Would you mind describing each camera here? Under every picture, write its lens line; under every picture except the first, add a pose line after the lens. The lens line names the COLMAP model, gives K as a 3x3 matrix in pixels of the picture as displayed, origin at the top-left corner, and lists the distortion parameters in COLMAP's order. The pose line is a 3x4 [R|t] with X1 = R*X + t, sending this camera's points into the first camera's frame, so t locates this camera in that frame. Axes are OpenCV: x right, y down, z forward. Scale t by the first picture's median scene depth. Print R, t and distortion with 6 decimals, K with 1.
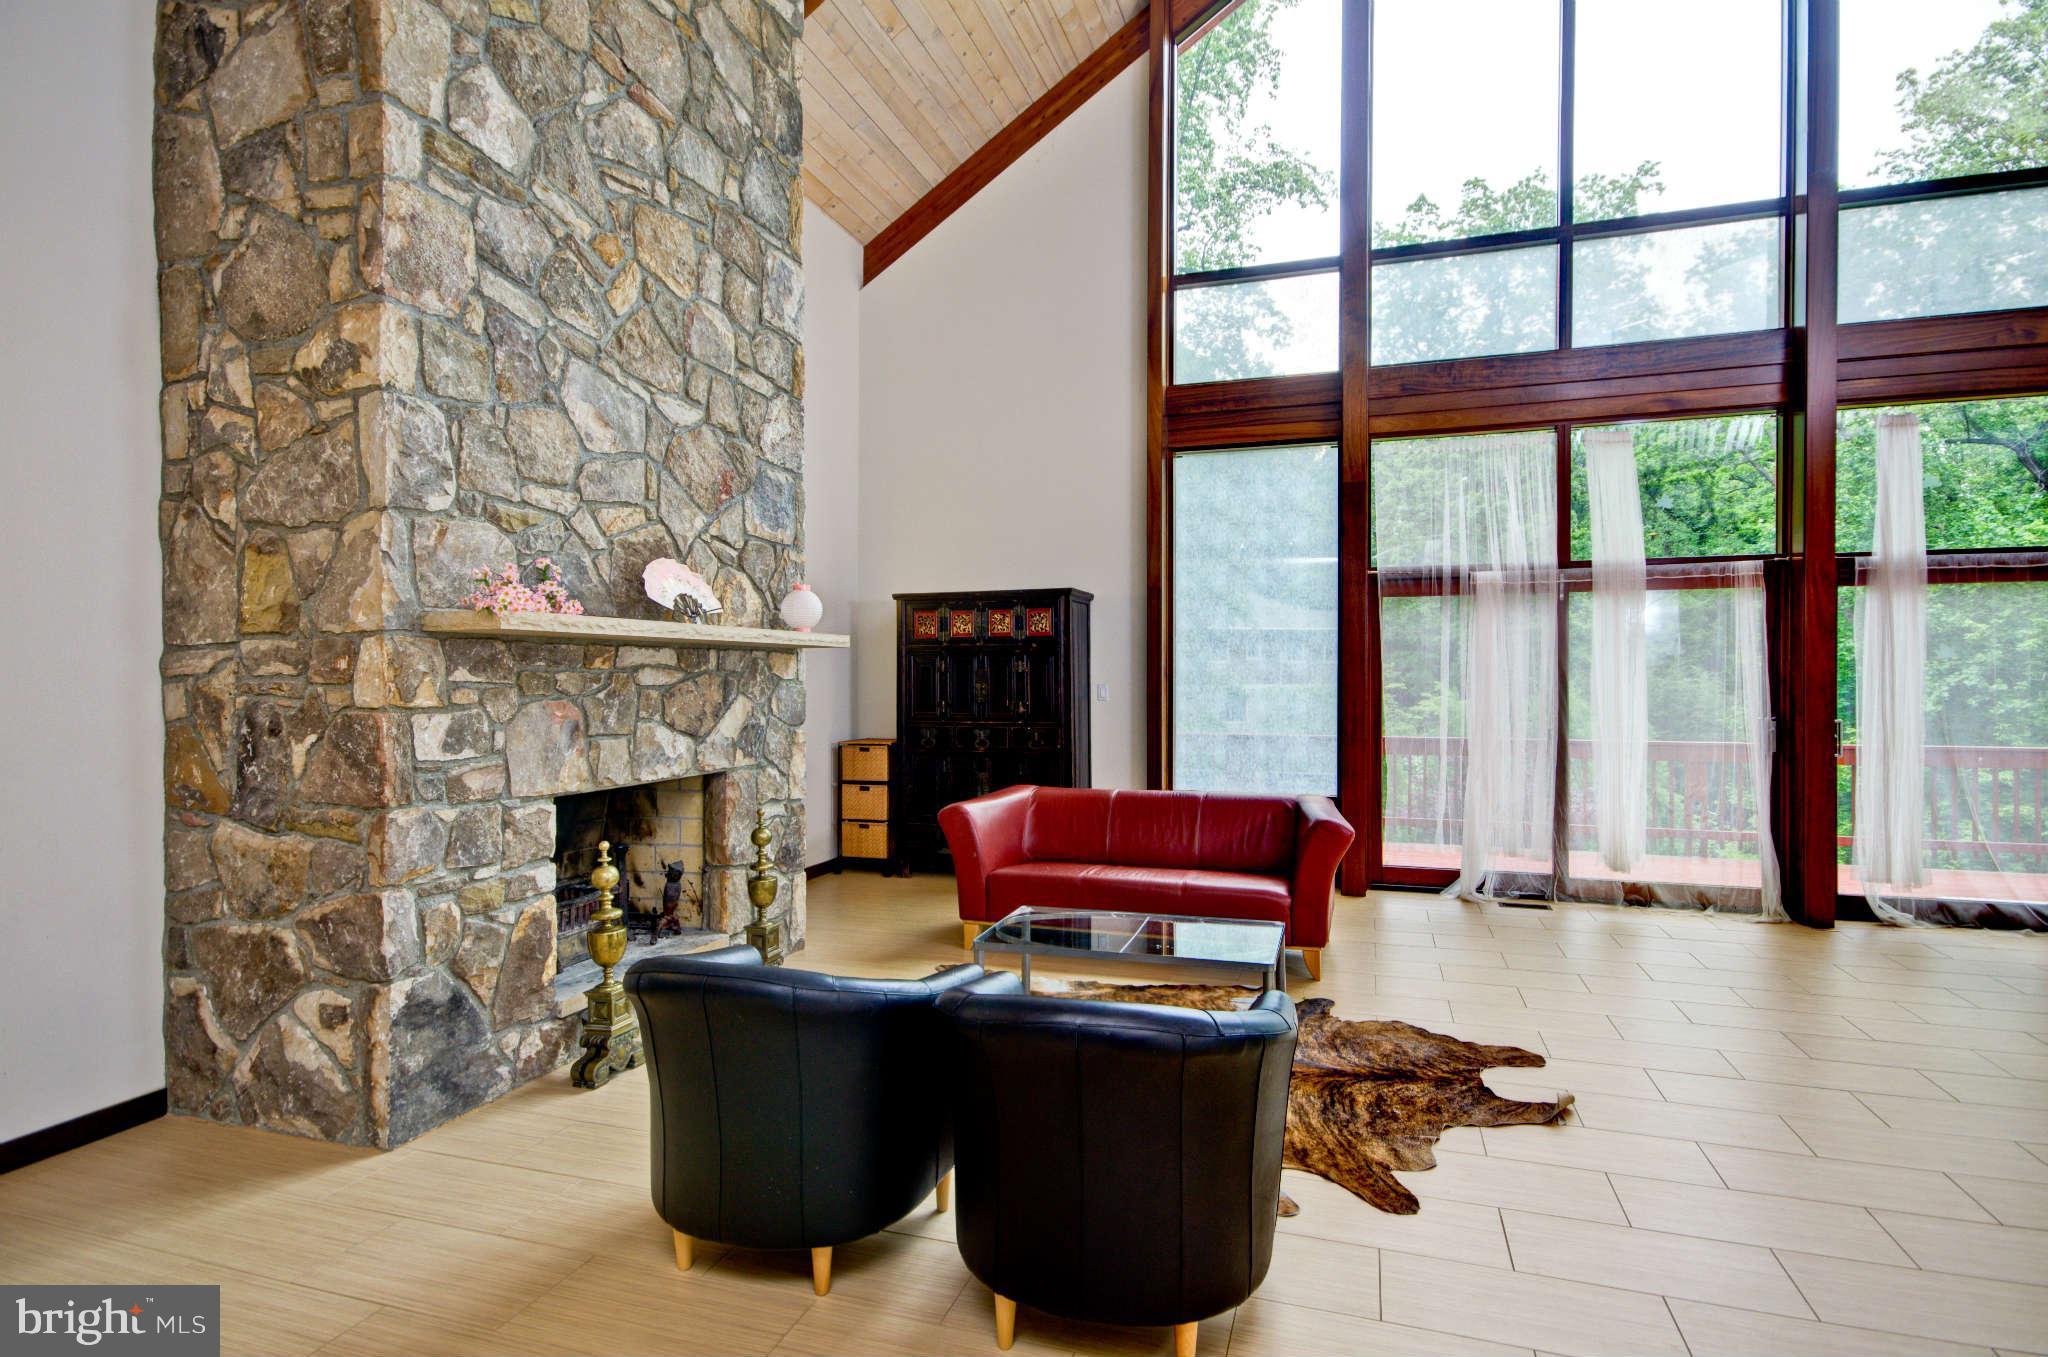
lens RADIAL K [[1009.8, 0, 1064.9], [0, 1009.8, 682.5], [0, 0, 1]] dist [0.001705, 0.000018]
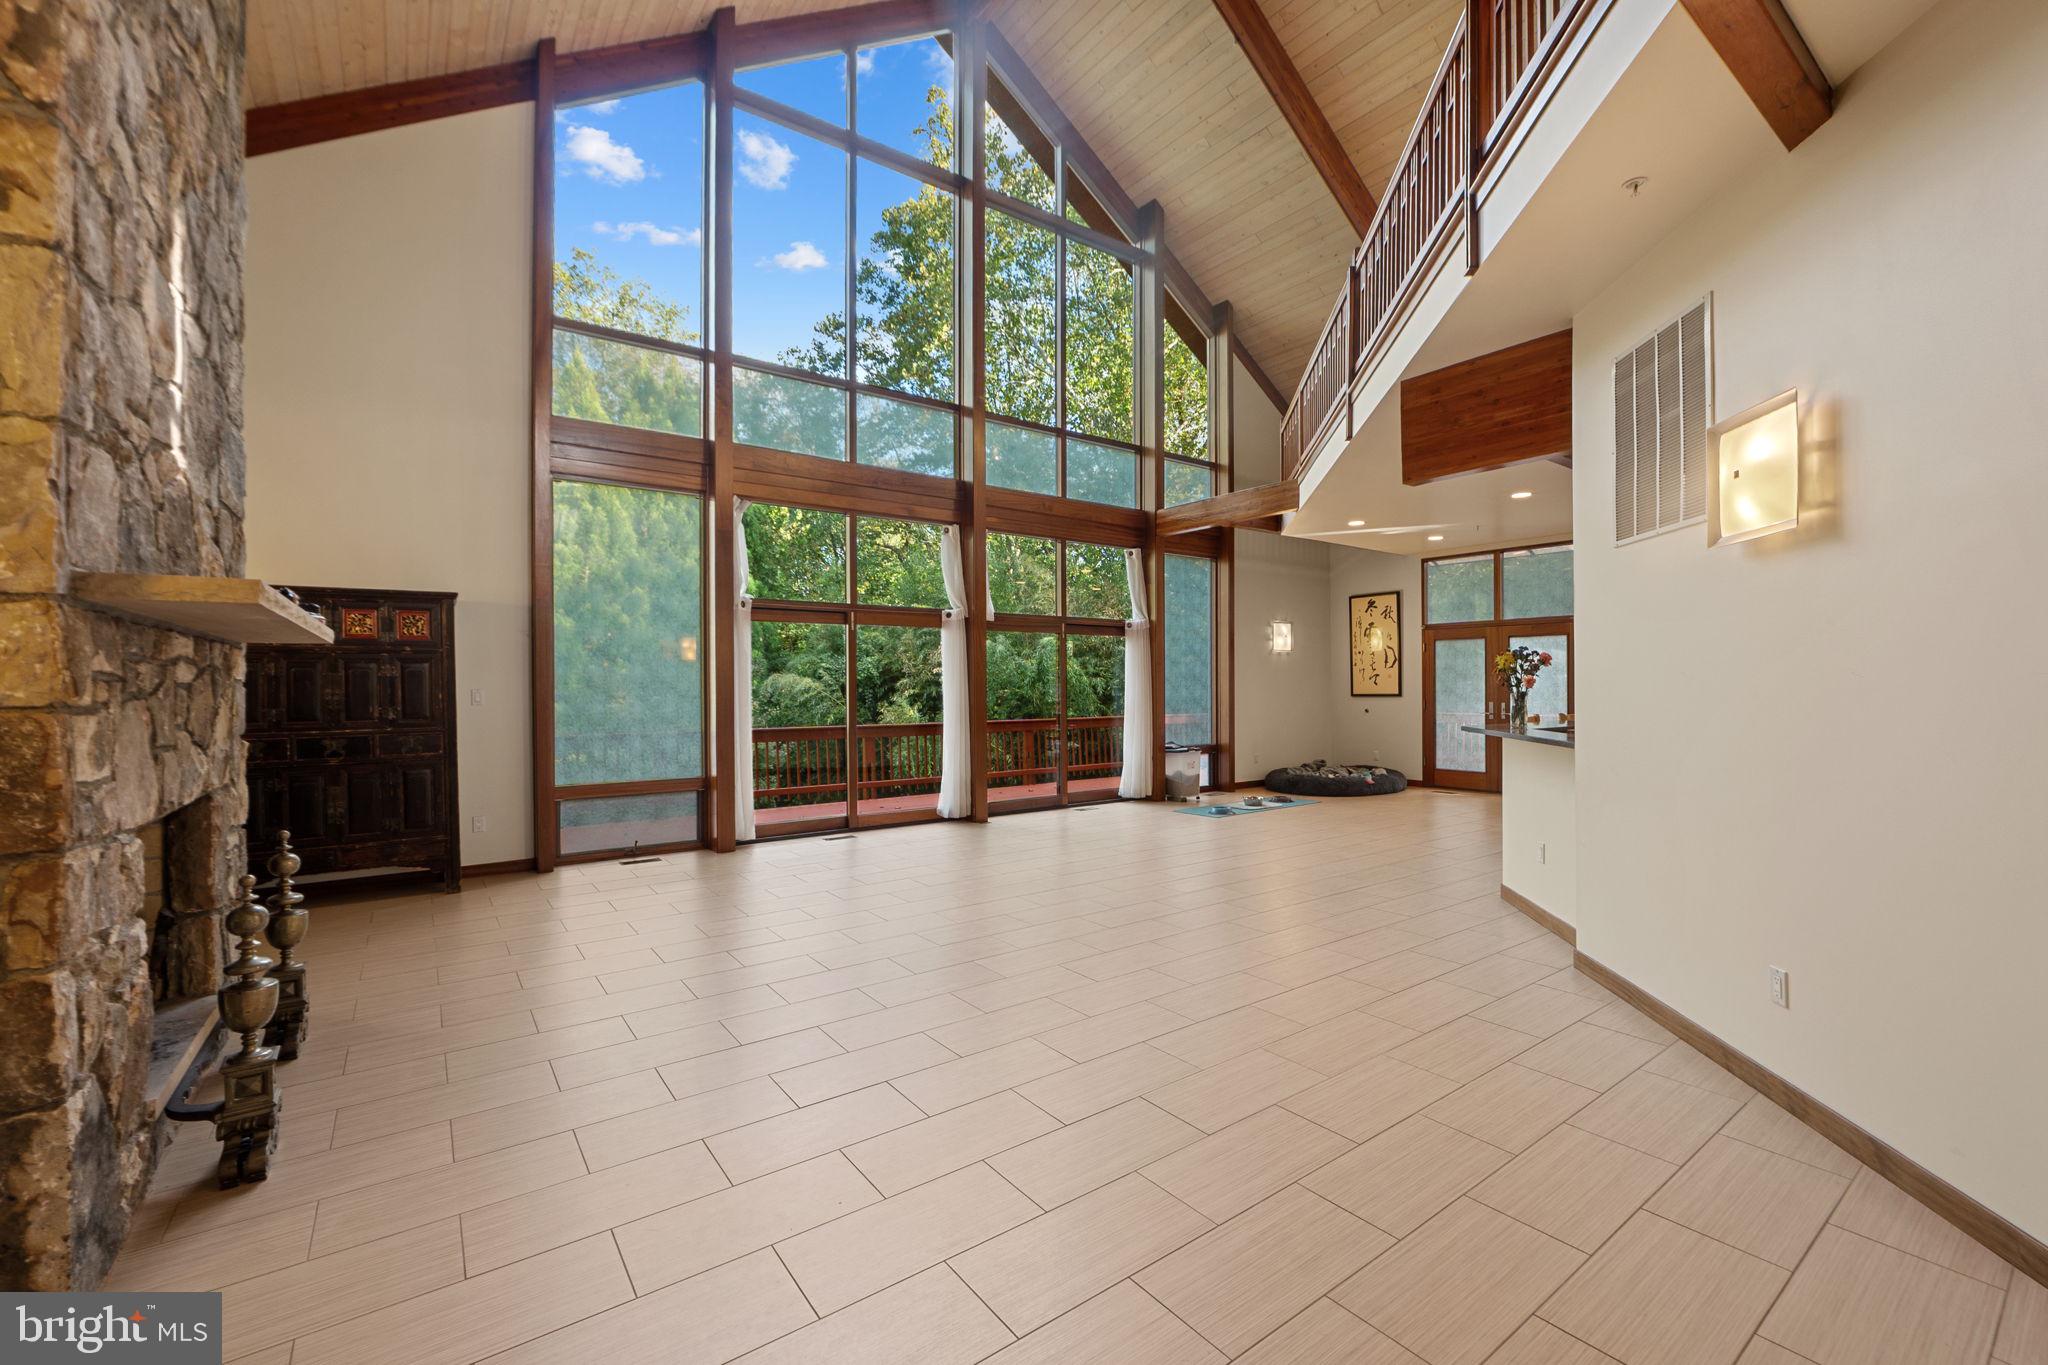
lens RADIAL K [[834.1, 0, 1024.0], [0, 834.1, 682.5], [0, 0, 1]] dist [-0.001524, -0.000302]
pose [[0.611233, -0.003315, 0.791444, -0.683582], [0.014259, 0.999875, -0.006825, 0.021004], [-0.791322, 0.015457, 0.611204, 0.118122]]
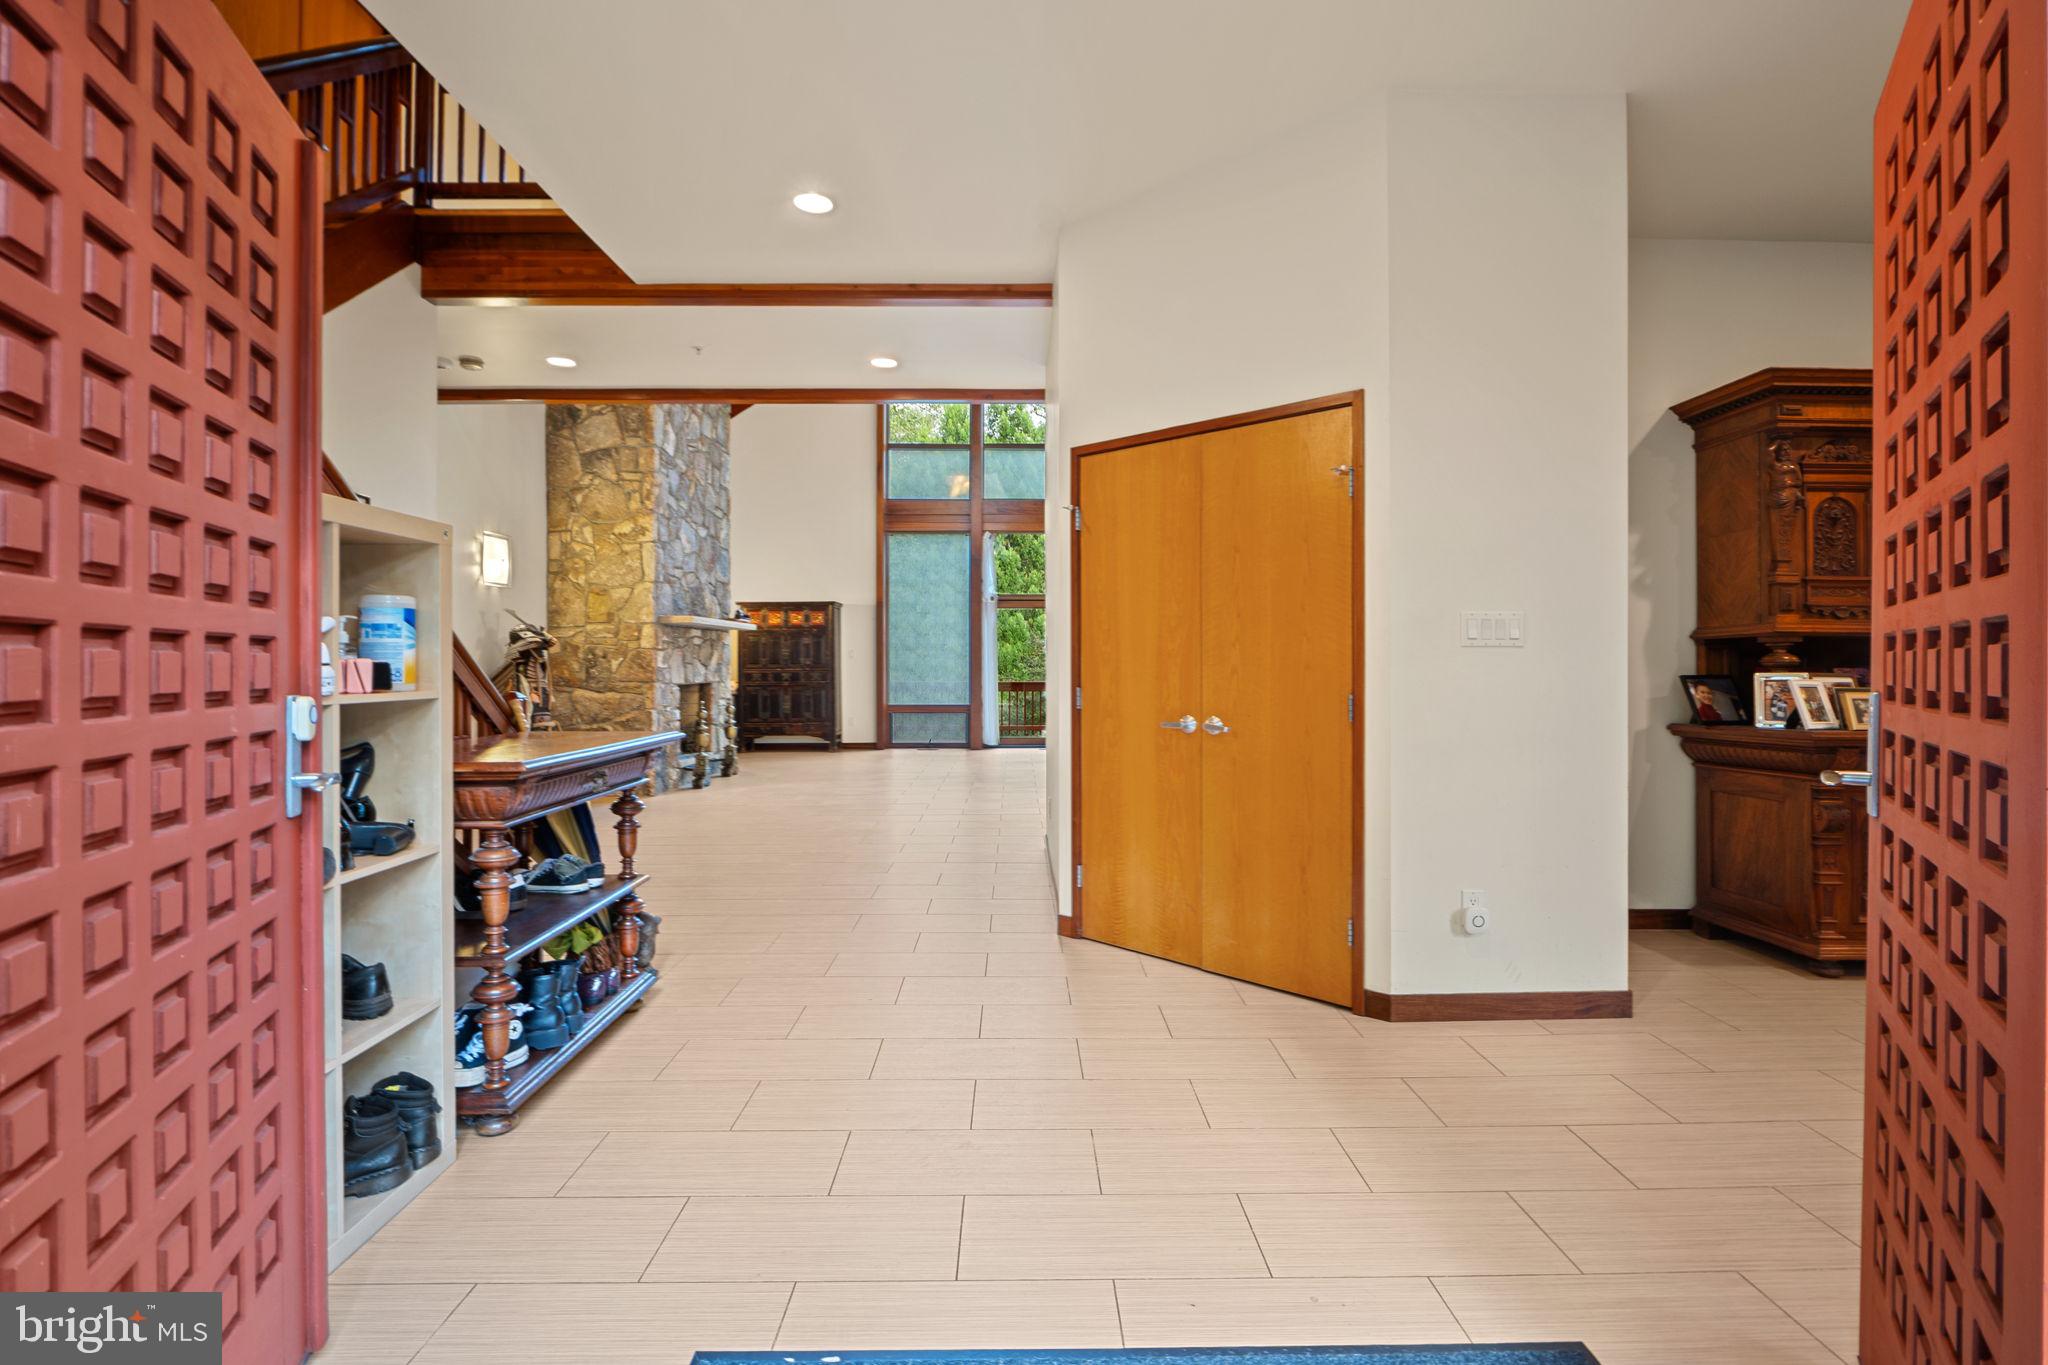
lens RADIAL K [[913.4, 0, 1024.0], [0, 913.4, 682.5], [0, 0, 1]] dist [-0.021808, -0.000142]
pose [[0.953697, -0.007263, 0.300683, -0.412829], [0.002125, 0.999846, 0.017411, 0.077818], [-0.300763, -0.015965, 0.953565, -1.813705]]
